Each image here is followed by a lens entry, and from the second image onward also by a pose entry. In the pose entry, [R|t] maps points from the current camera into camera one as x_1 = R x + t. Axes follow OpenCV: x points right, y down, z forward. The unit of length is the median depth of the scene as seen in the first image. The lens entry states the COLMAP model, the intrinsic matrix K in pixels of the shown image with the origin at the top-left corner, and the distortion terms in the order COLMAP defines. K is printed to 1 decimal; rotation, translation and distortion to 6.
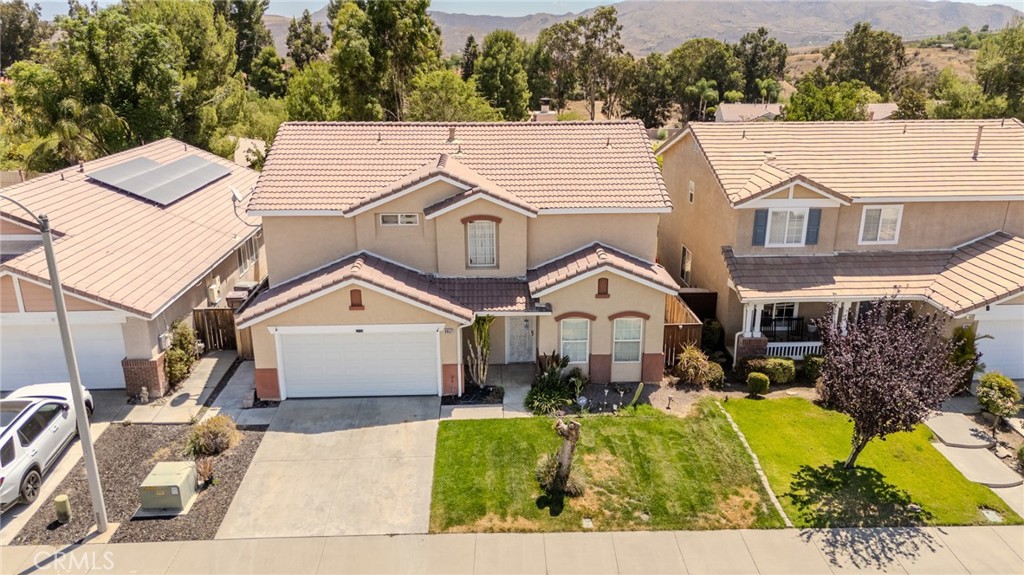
lens RADIAL K [[741.6, 0, 512.0], [0, 741.6, 287.5], [0, 0, 1]] dist [0.071416, -0.070327]
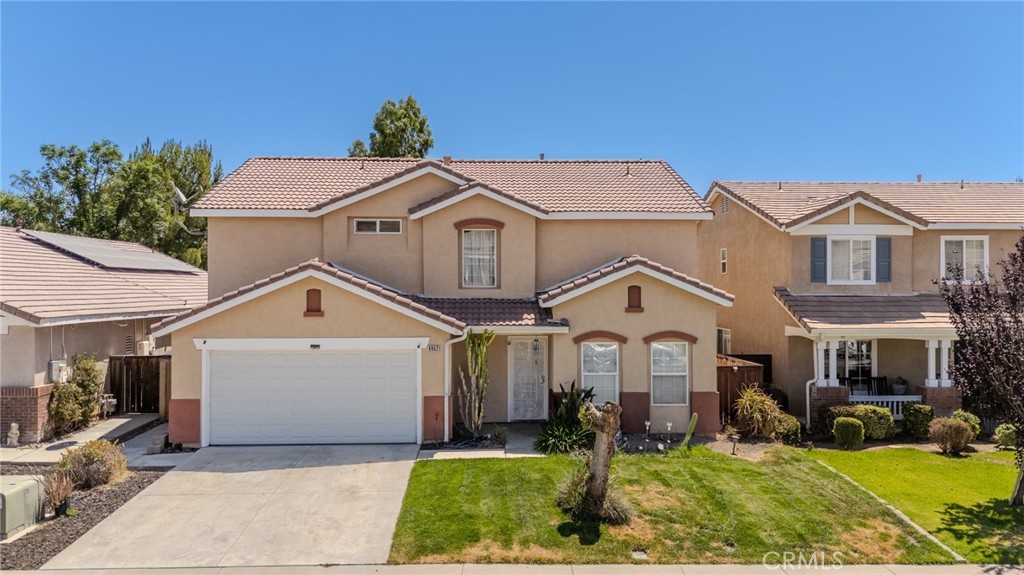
lens RADIAL K [[748.0, 0, 512.0], [0, 748.0, 287.5], [0, 0, 1]] dist [0.051398, -0.027580]
pose [[0.999996, 0.002392, 0.001288, -0.006671], [-0.001882, 0.951805, -0.306698, 0.231597], [-0.001960, 0.306695, 0.951806, 0.253084]]
